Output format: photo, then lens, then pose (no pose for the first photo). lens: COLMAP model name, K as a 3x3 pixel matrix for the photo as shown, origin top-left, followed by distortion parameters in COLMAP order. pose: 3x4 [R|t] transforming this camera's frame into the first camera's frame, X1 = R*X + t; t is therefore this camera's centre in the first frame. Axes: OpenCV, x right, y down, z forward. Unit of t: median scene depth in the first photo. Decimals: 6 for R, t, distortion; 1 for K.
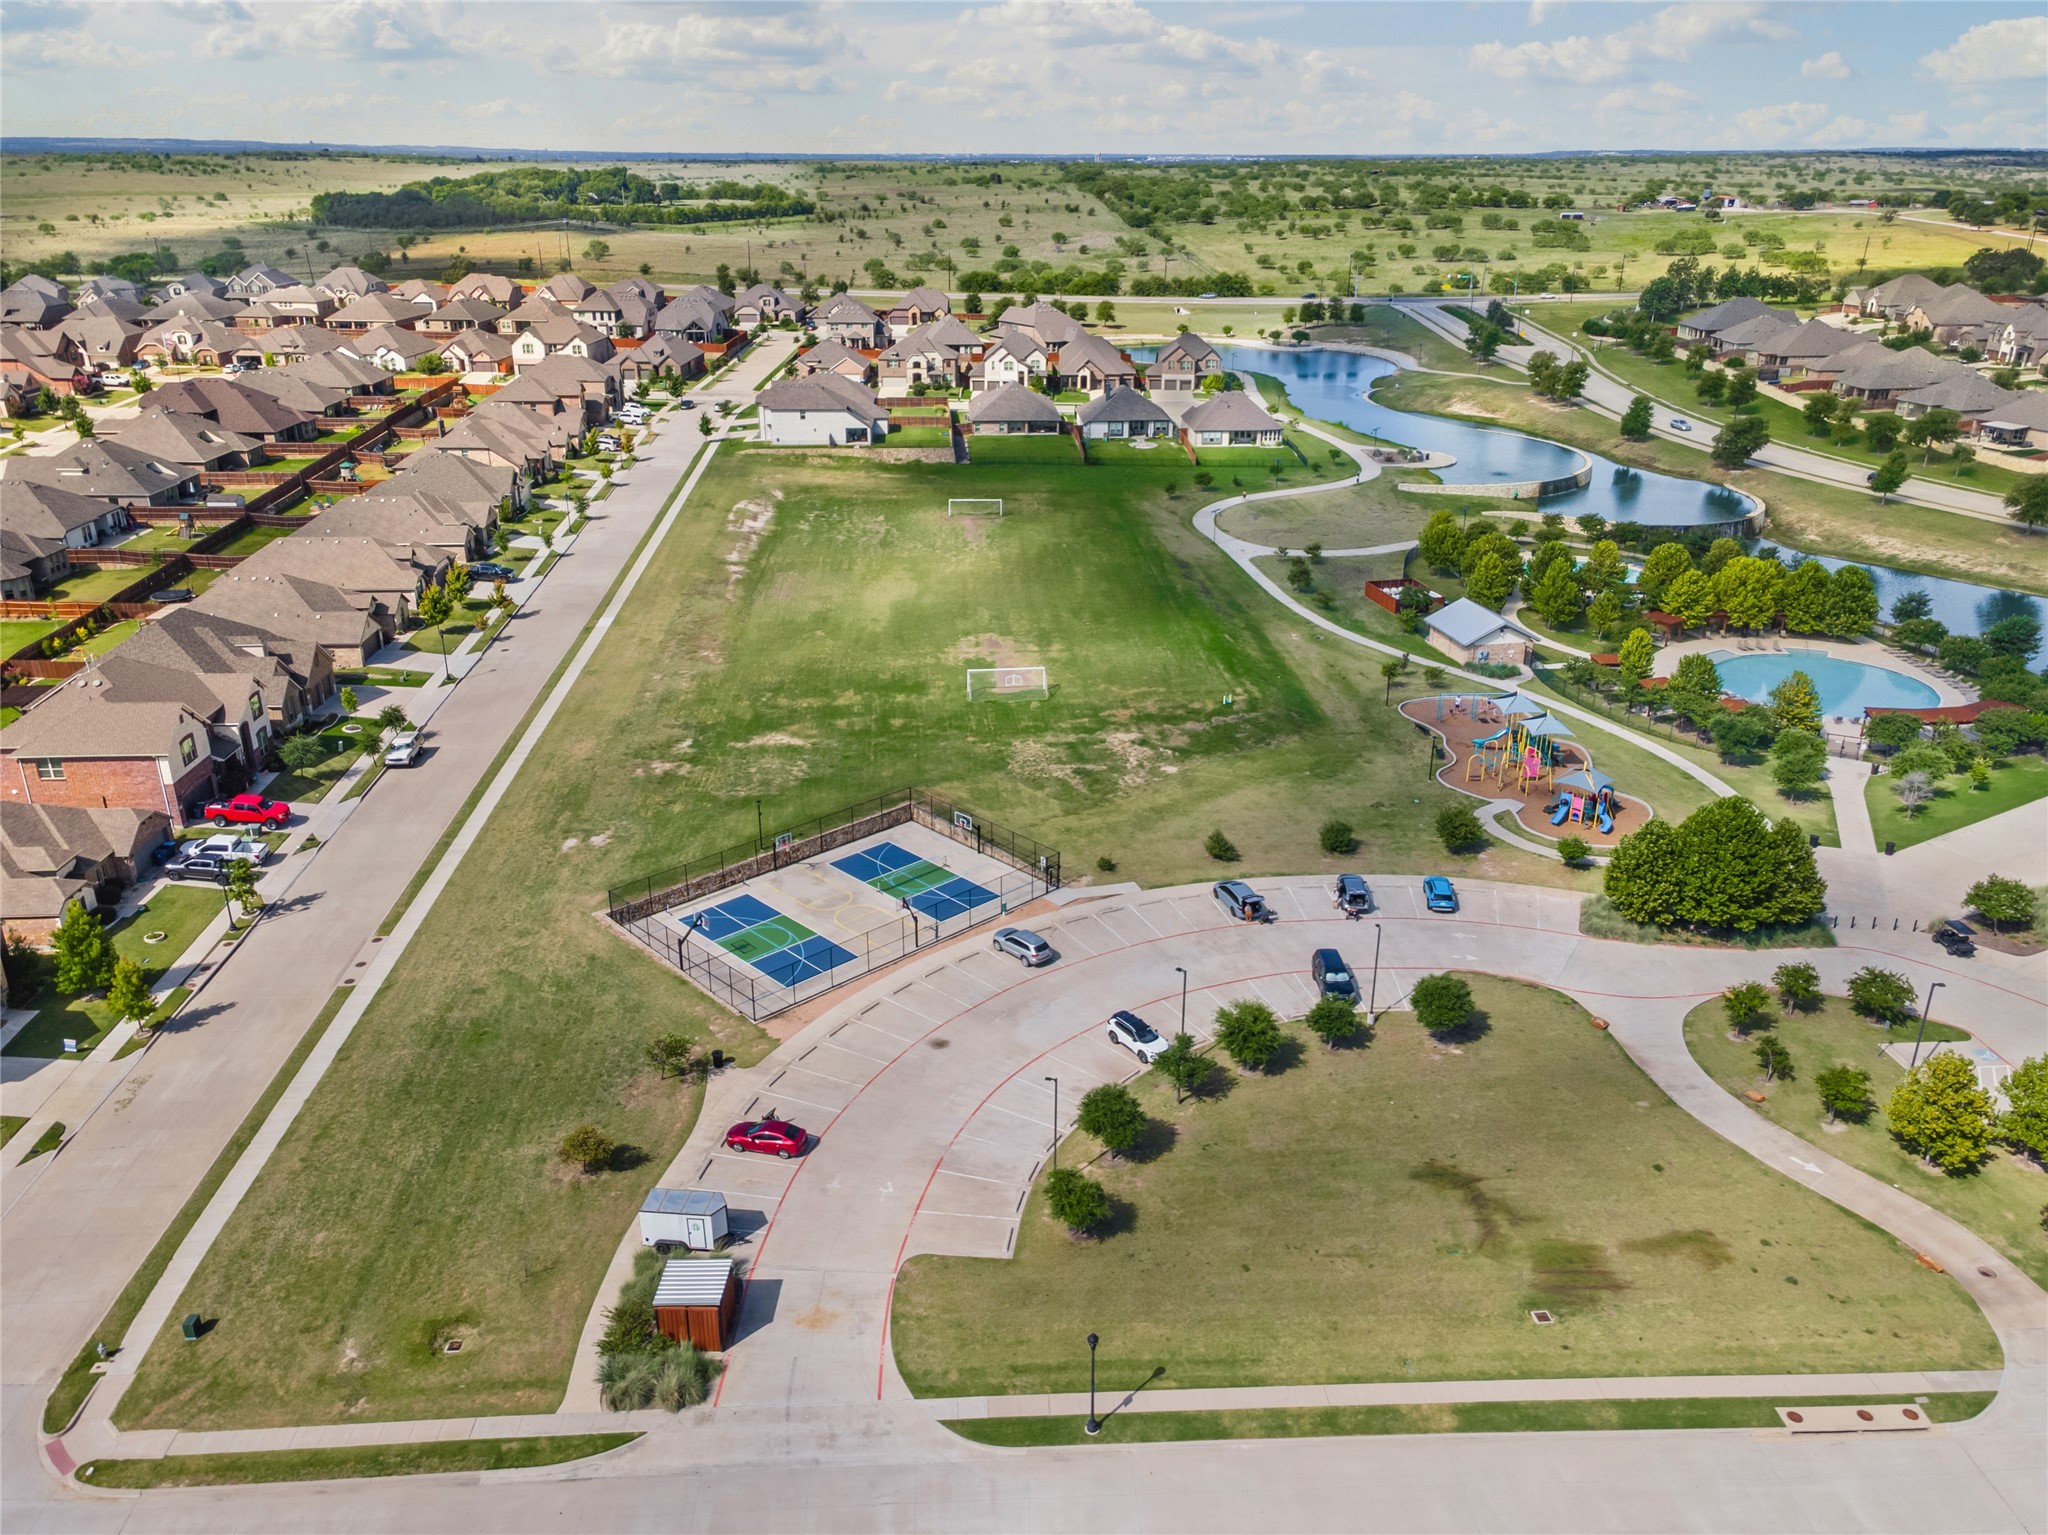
lens RADIAL K [[1521.9, 0, 1016.5], [0, 1521.9, 763.8], [0, 0, 1]] dist [0.003685, 0.065494]
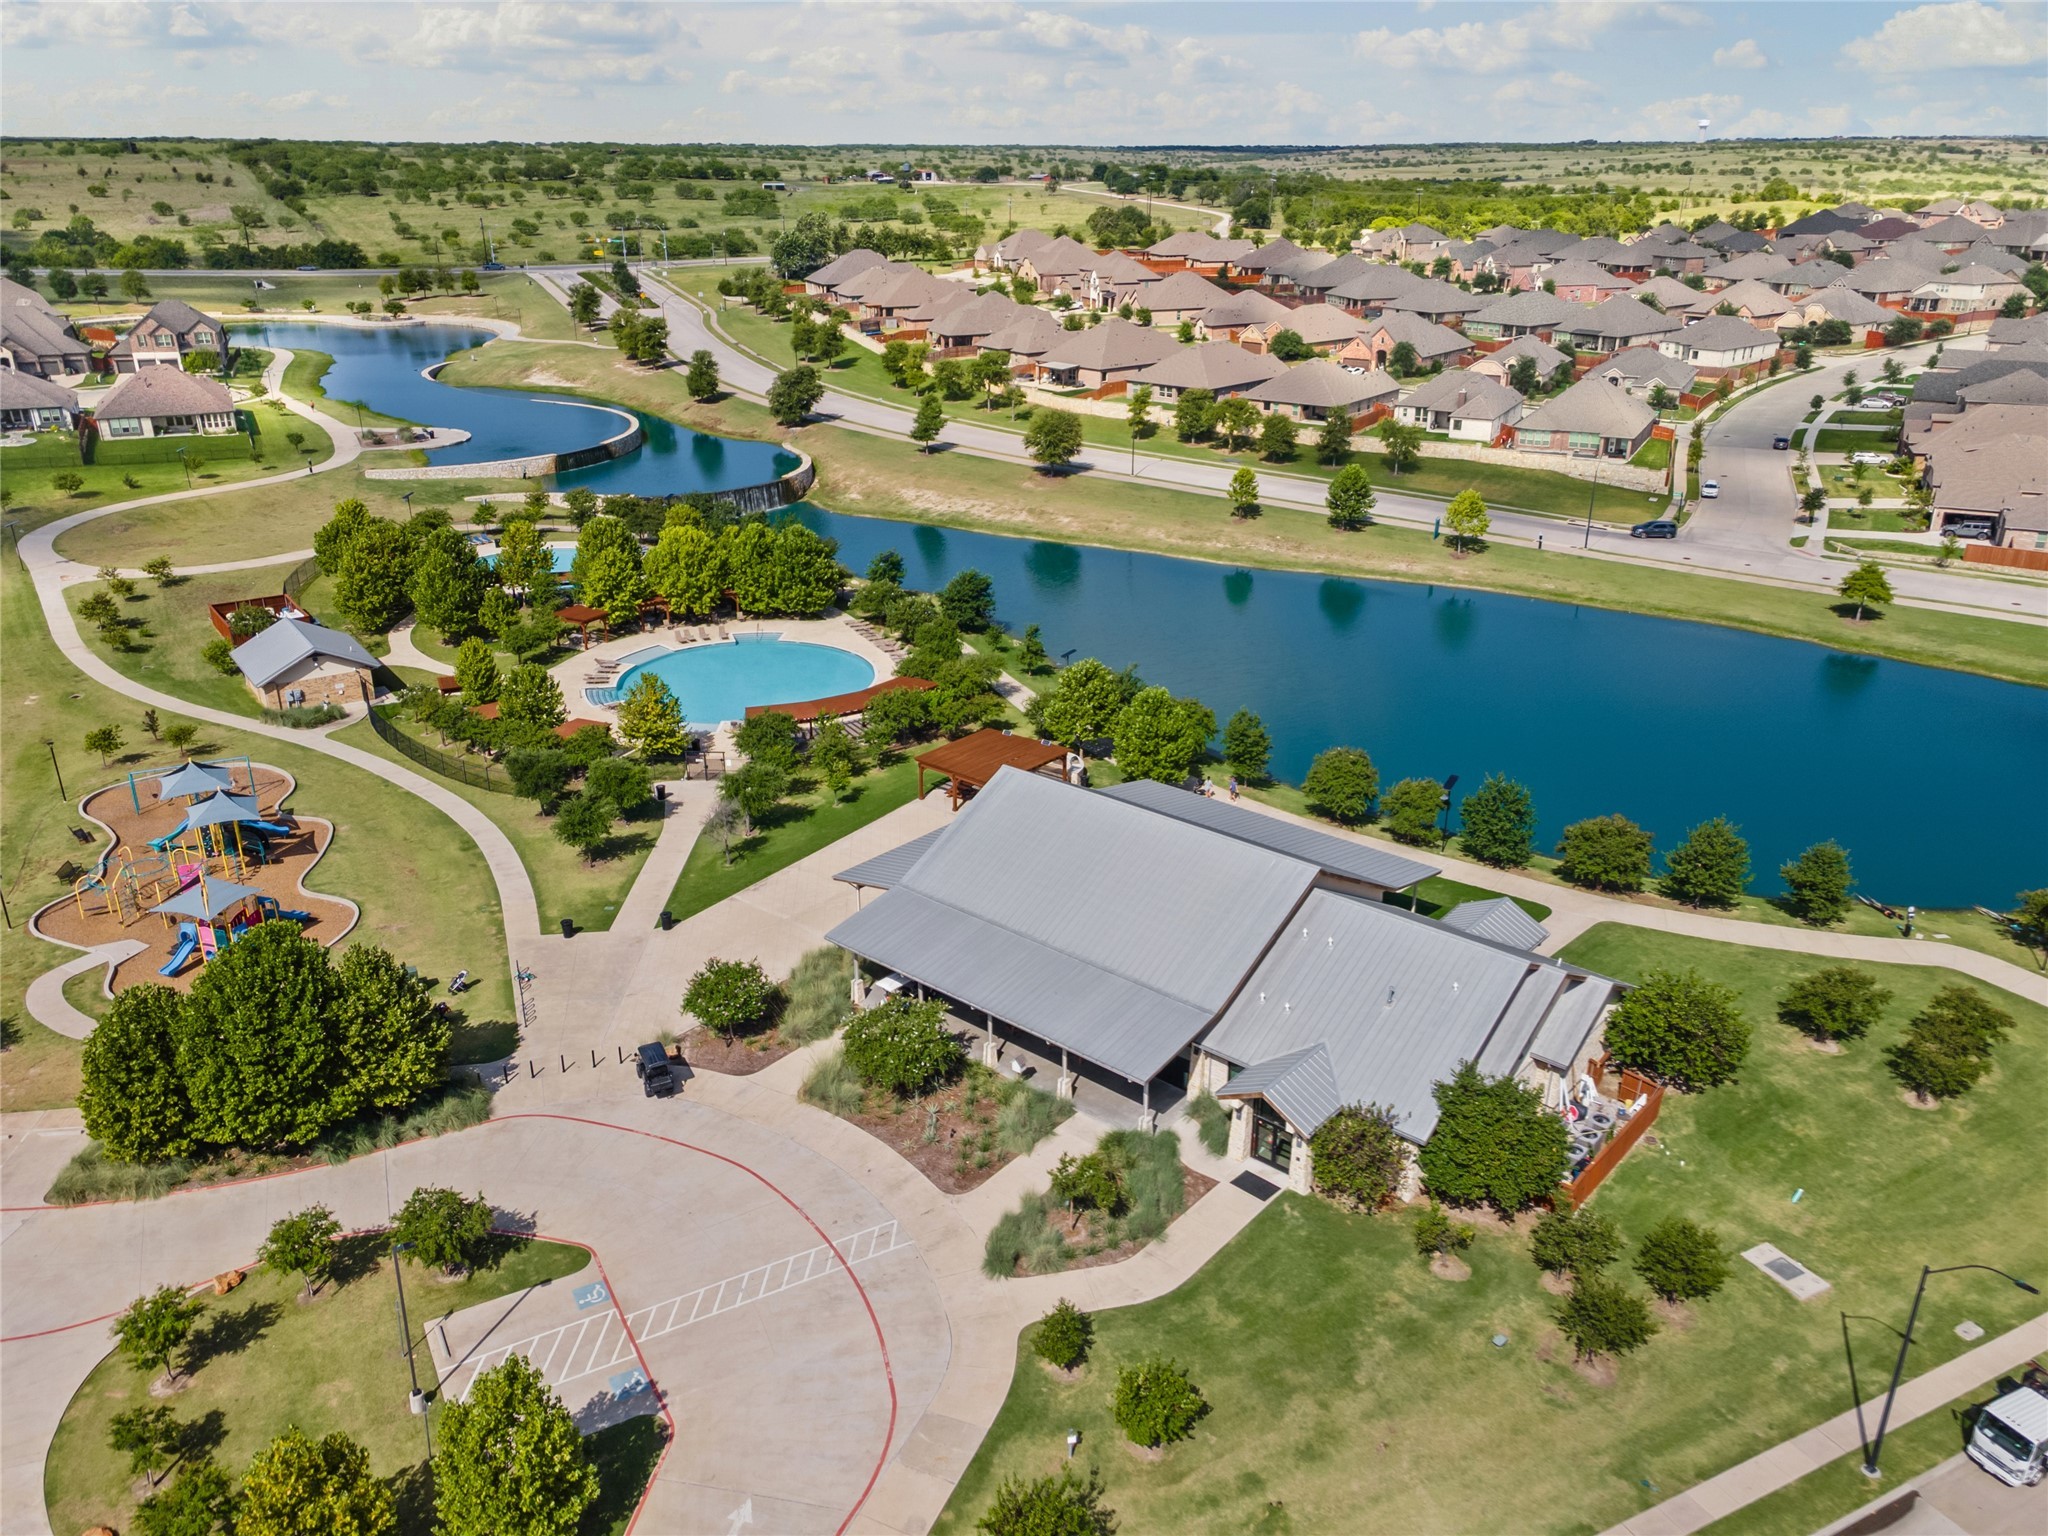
lens RADIAL K [[1506.6, 0, 1041.7], [0, 1506.6, 778.0], [0, 0, 1]] dist [0.033316, 0.011557]
pose [[0.911203, -0.157186, 0.380792, 0.246422], [0.153139, 0.987349, 0.041116, -0.006382], [-0.382437, 0.020849, 0.923746, 0.150605]]
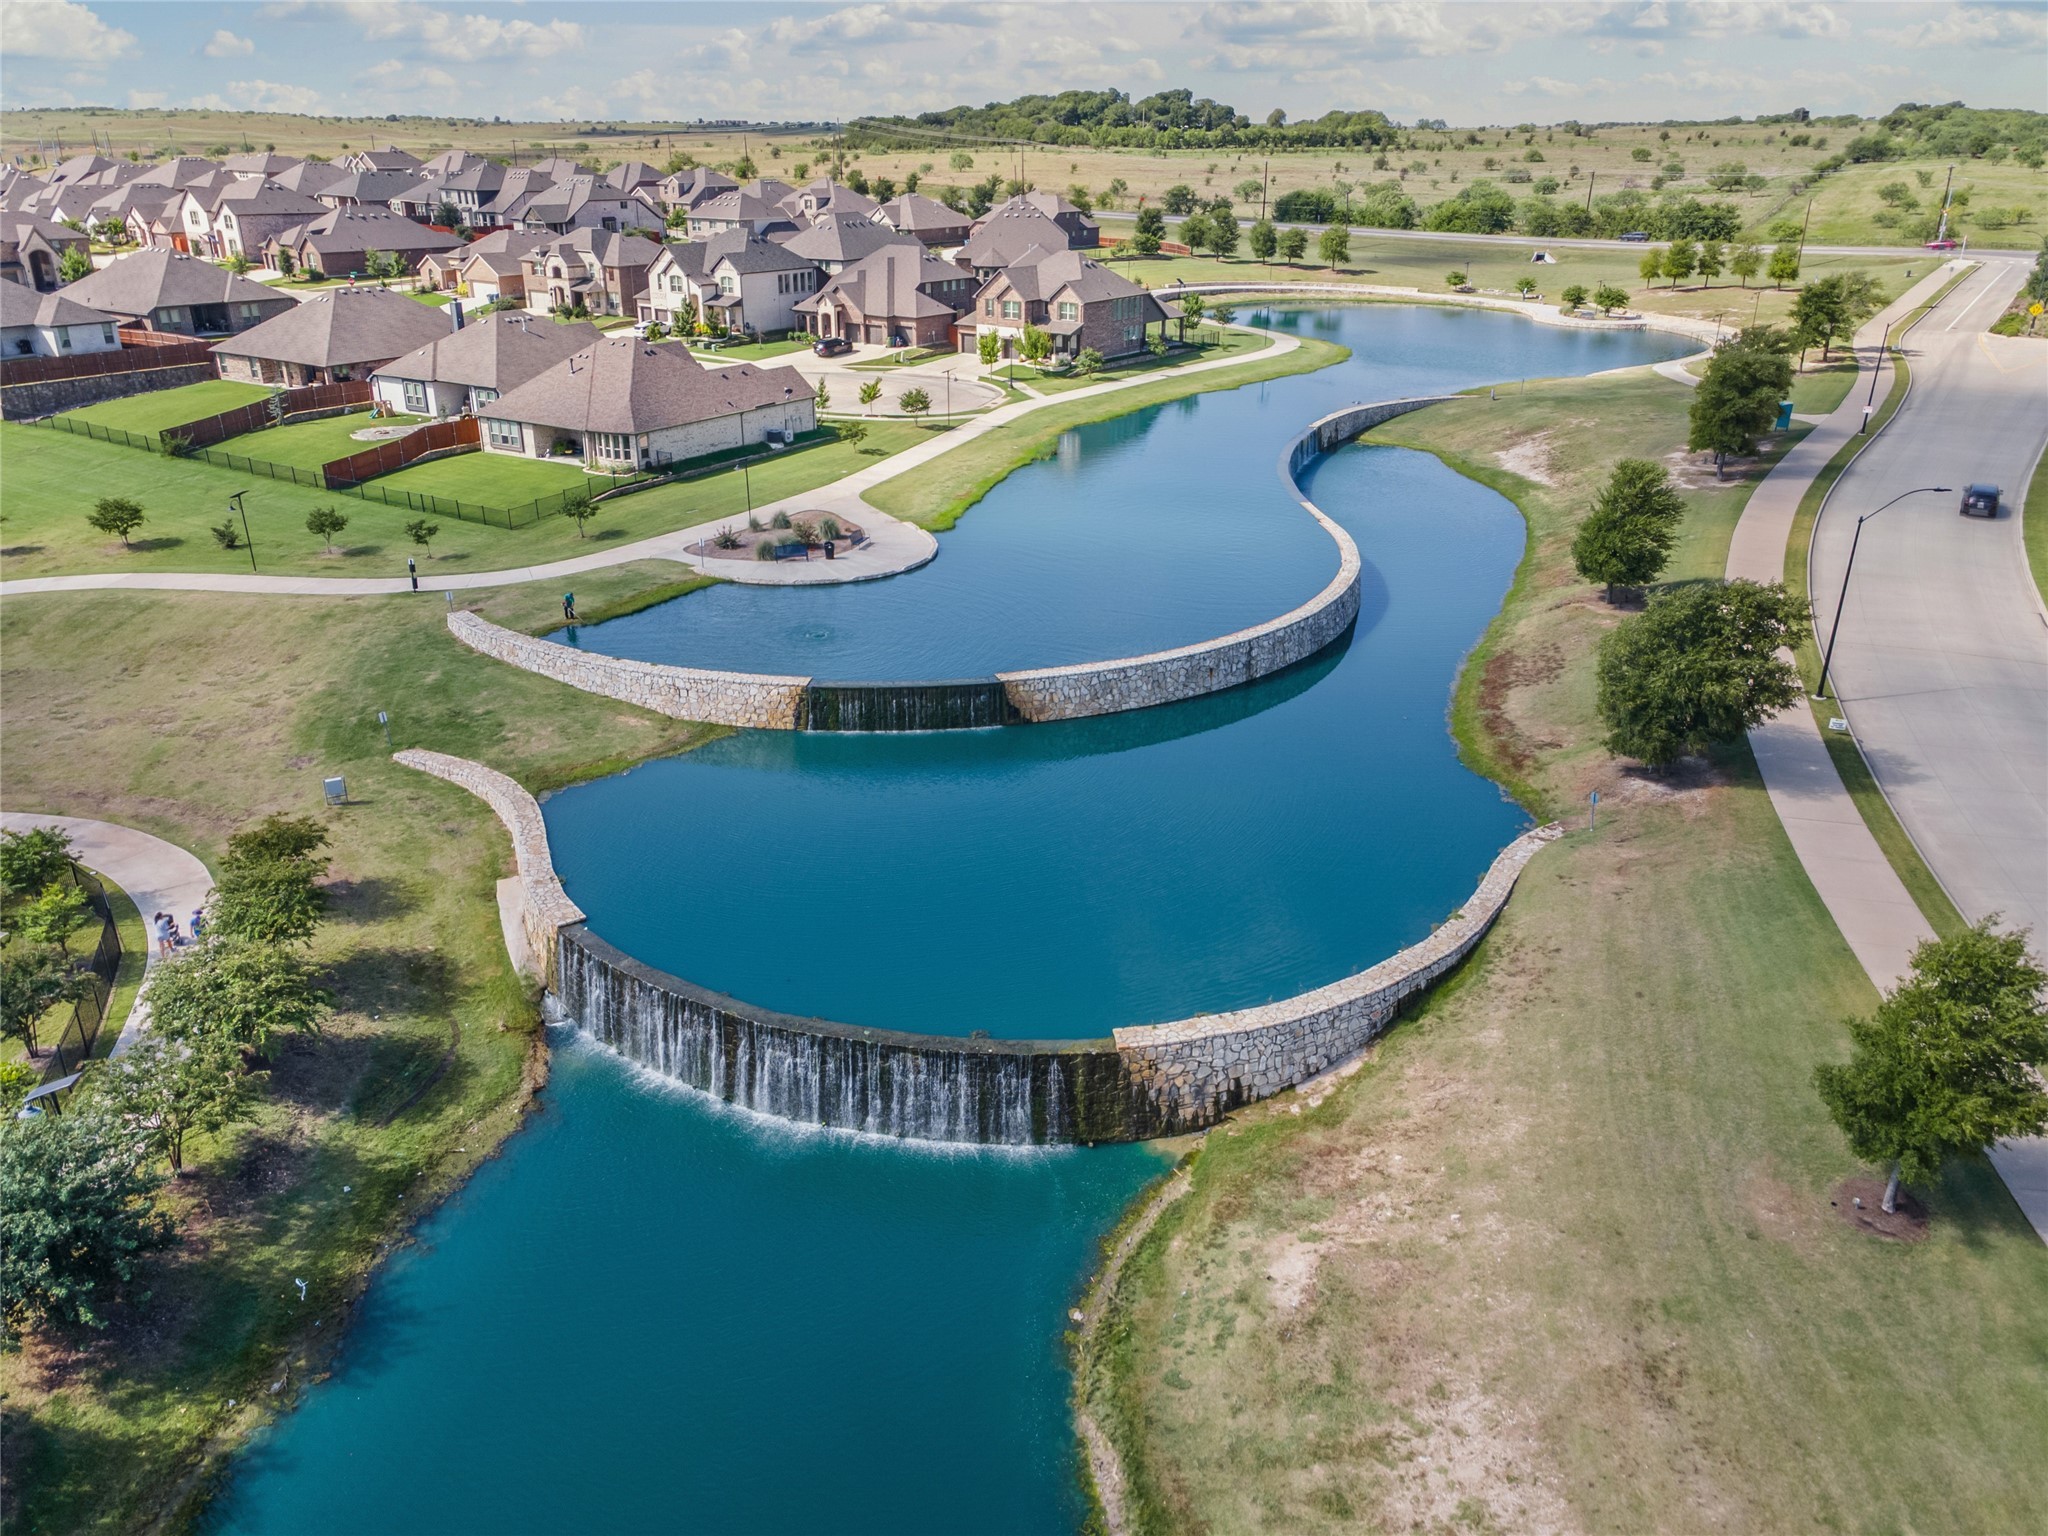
lens RADIAL K [[1521.9, 0, 1016.5], [0, 1521.9, 764.3], [0, 0, 1]] dist [0.003685, 0.065494]
pose [[0.838868, 0.215308, -0.499942, 0.534415], [-0.210564, 0.975301, 0.066718, -0.199453], [0.501959, 0.049302, 0.863485, 0.767054]]
